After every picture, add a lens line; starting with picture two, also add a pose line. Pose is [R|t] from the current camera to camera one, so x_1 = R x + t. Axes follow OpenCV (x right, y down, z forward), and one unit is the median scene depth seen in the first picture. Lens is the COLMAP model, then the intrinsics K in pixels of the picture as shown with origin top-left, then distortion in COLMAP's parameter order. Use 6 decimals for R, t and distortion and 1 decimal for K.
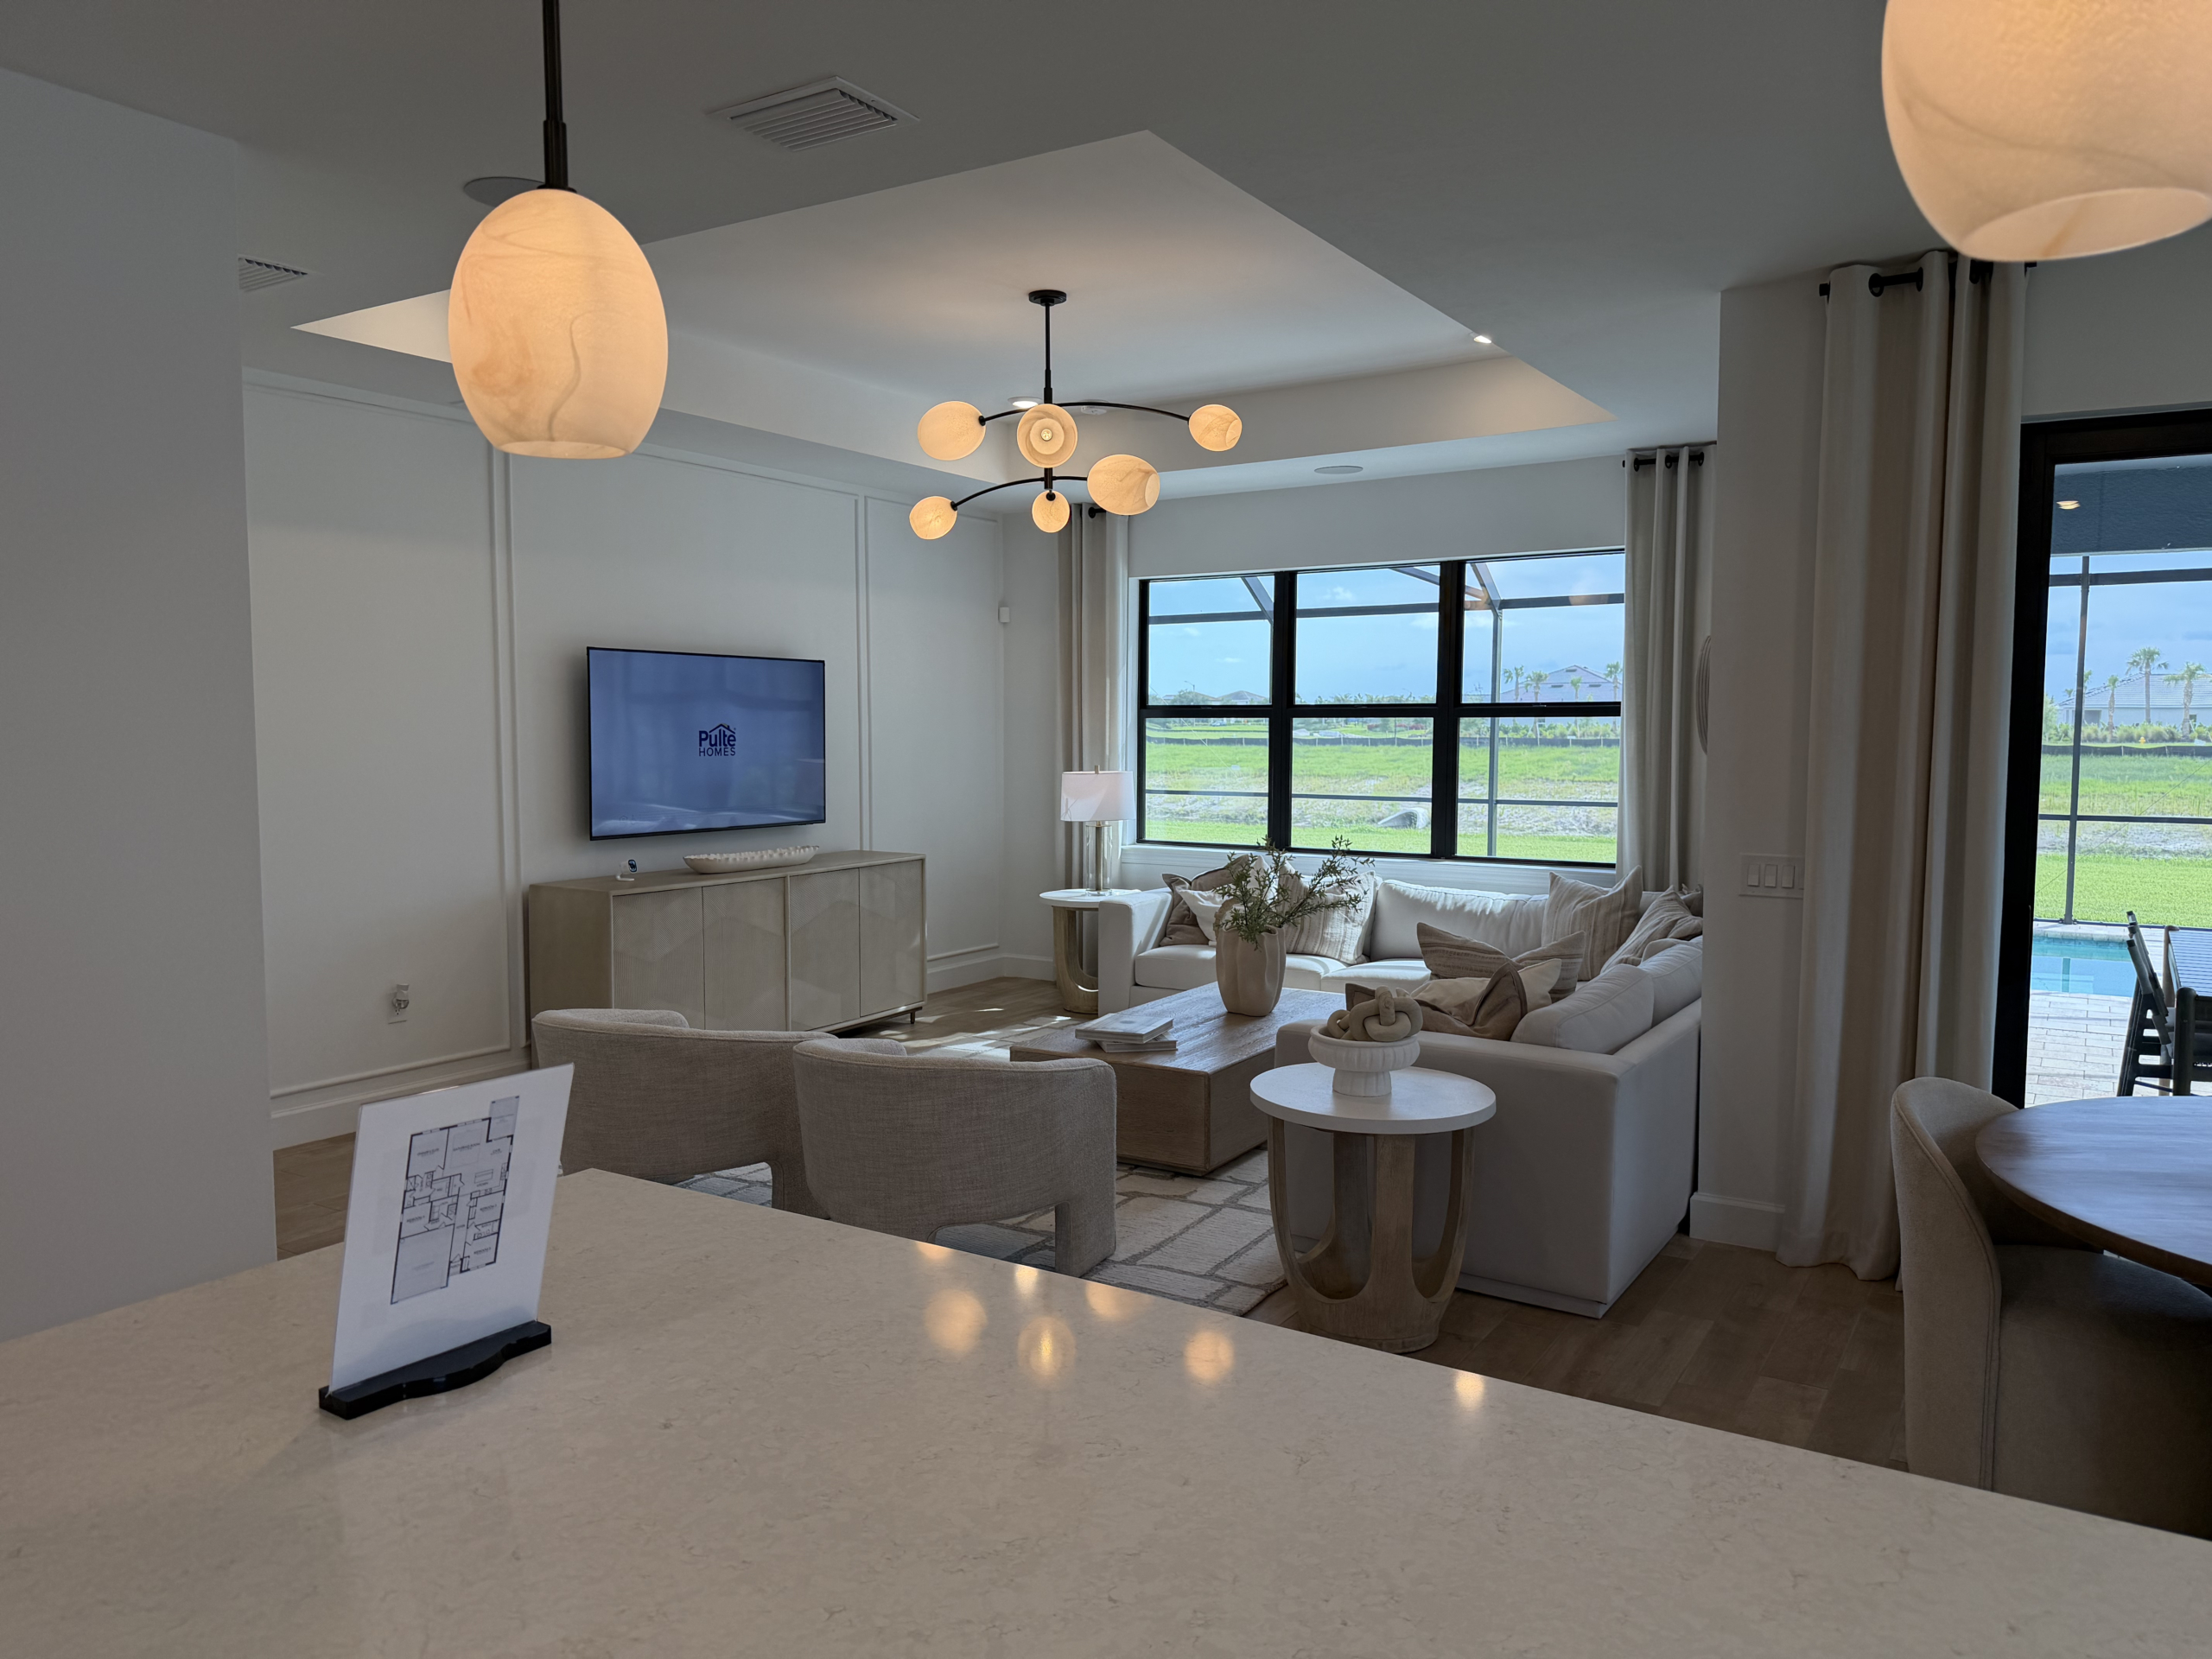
lens RADIAL K [[1587.7, 0, 1093.6], [0, 1587.7, 830.6], [0, 0, 1]] dist [0.022093, -0.006925]
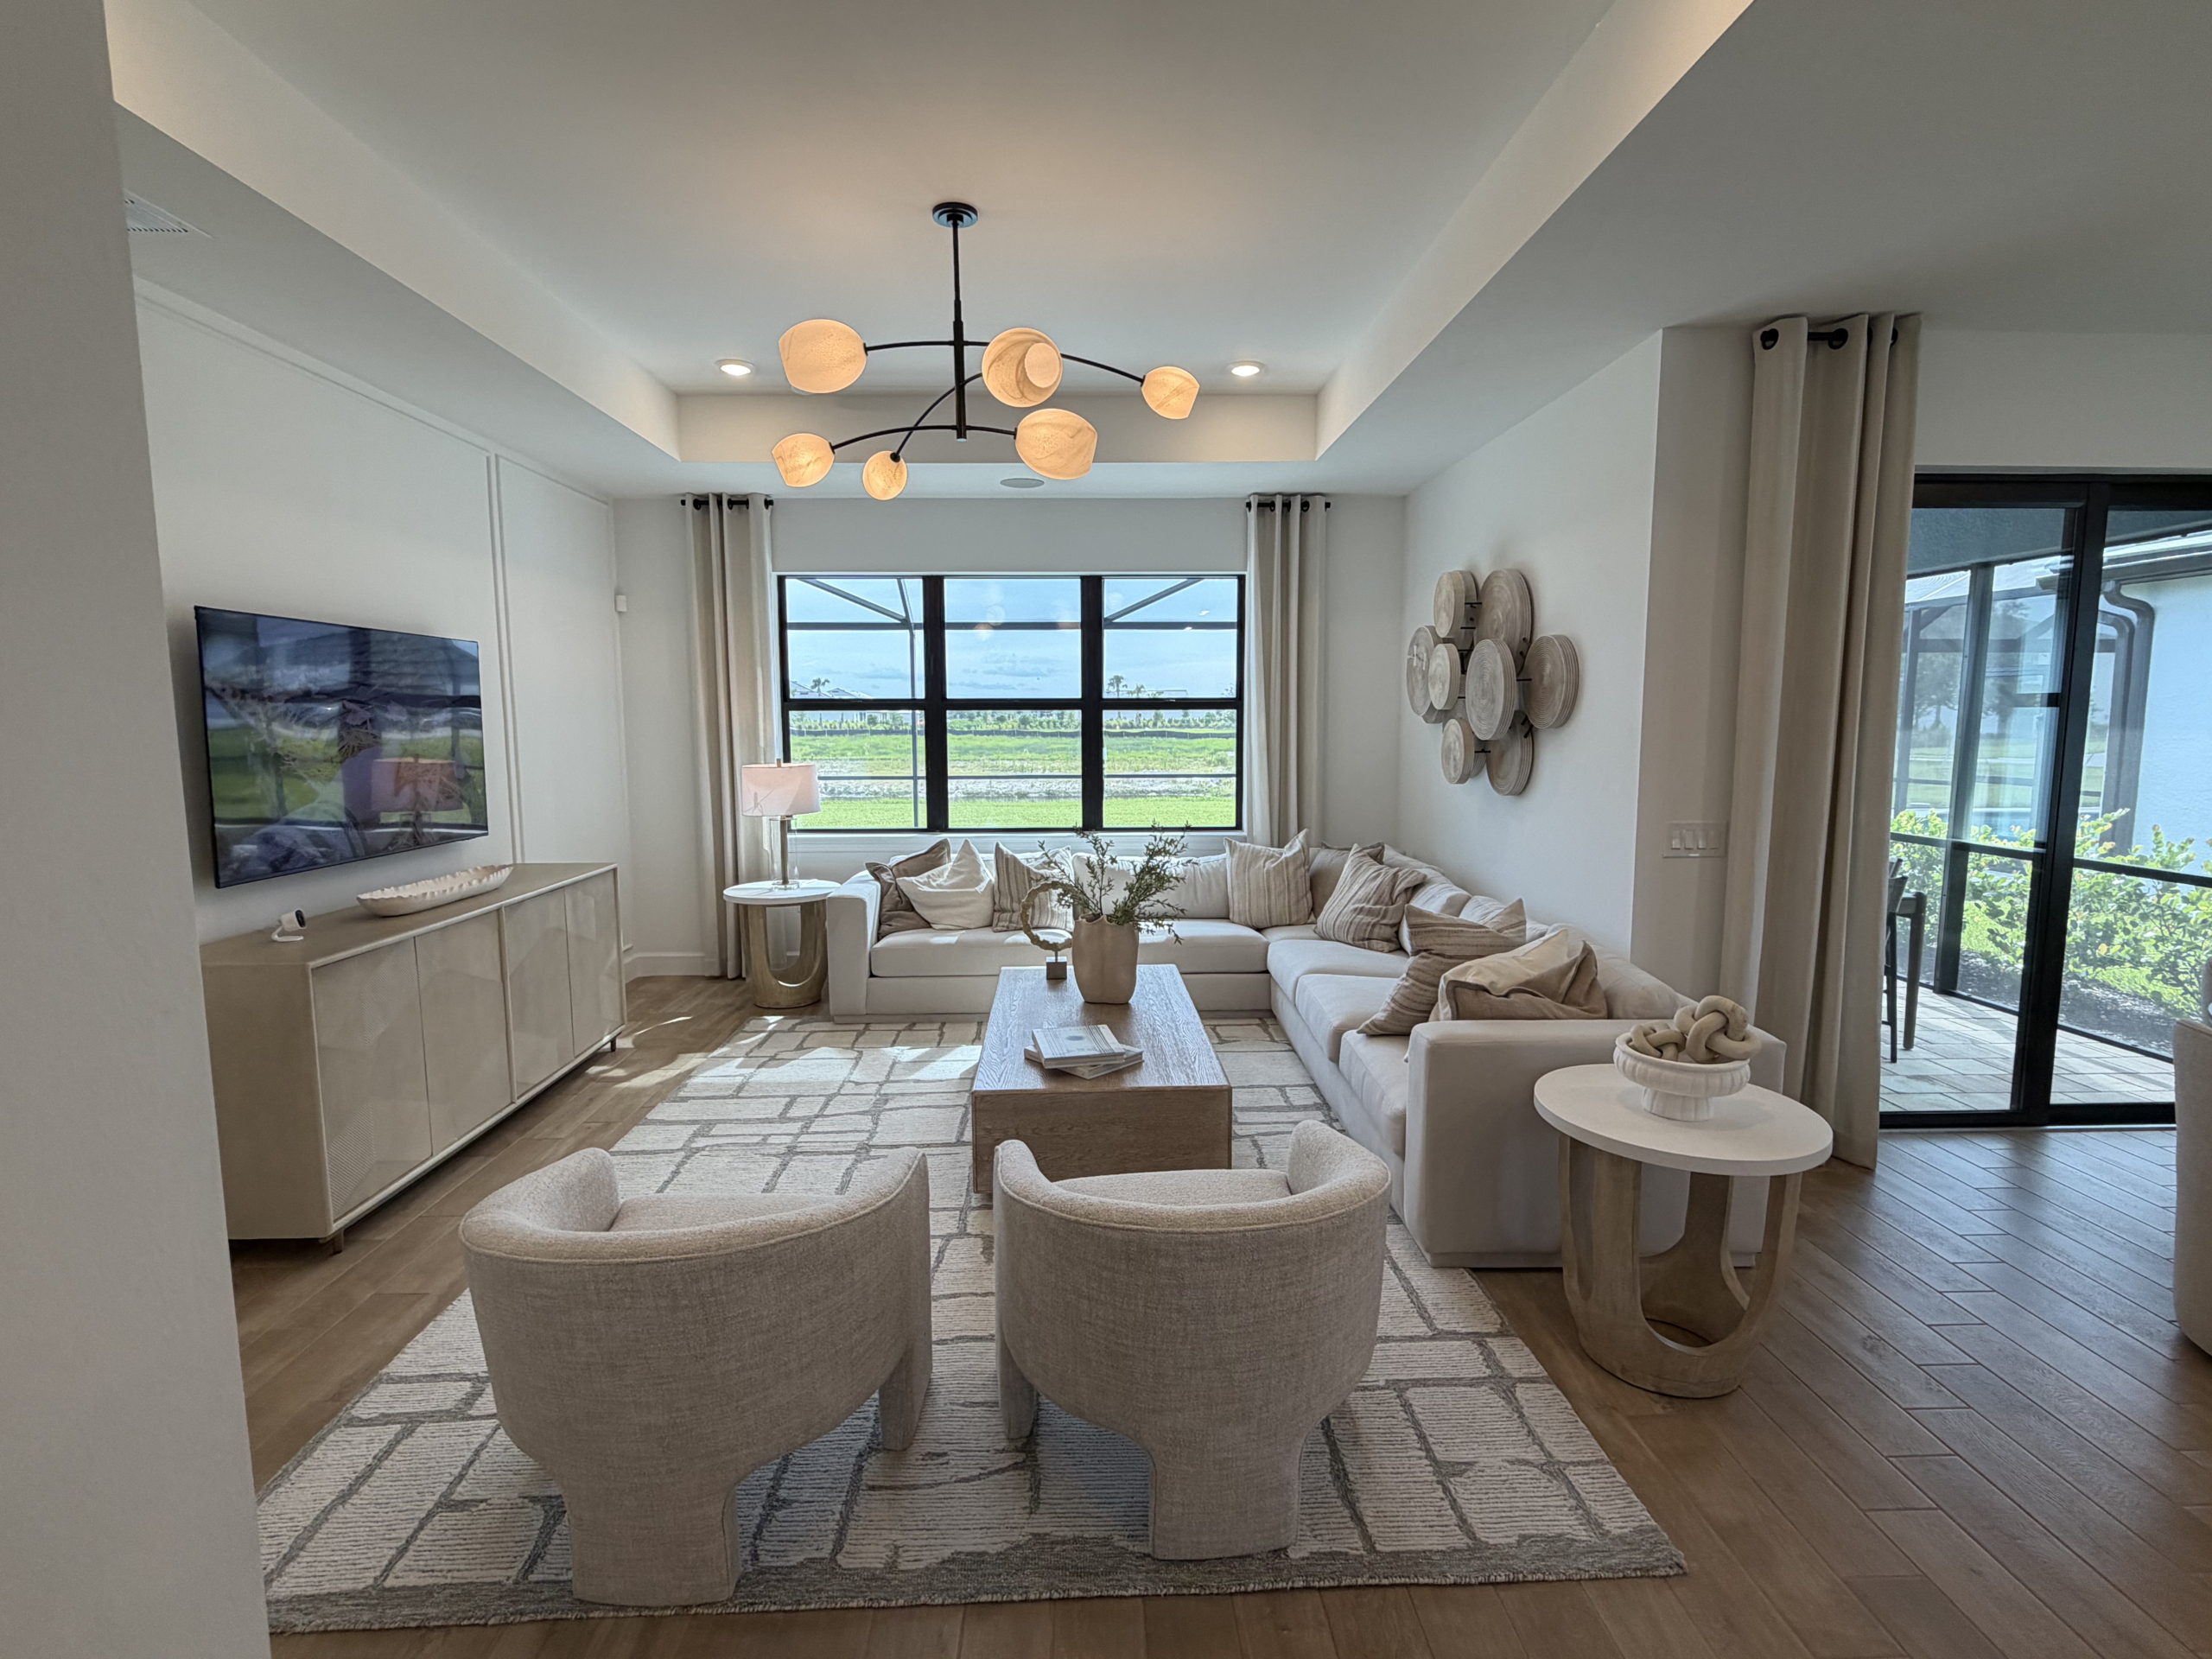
lens RADIAL K [[1080.8, 0, 1117.0], [0, 1080.8, 825.3], [0, 0, 1]] dist [0.018678, -0.000040]
pose [[0.821765, -0.059521, 0.566709, -0.218506], [0.041997, 0.998151, 0.043937, -0.020730], [-0.568277, -0.012306, 0.822746, 0.329707]]
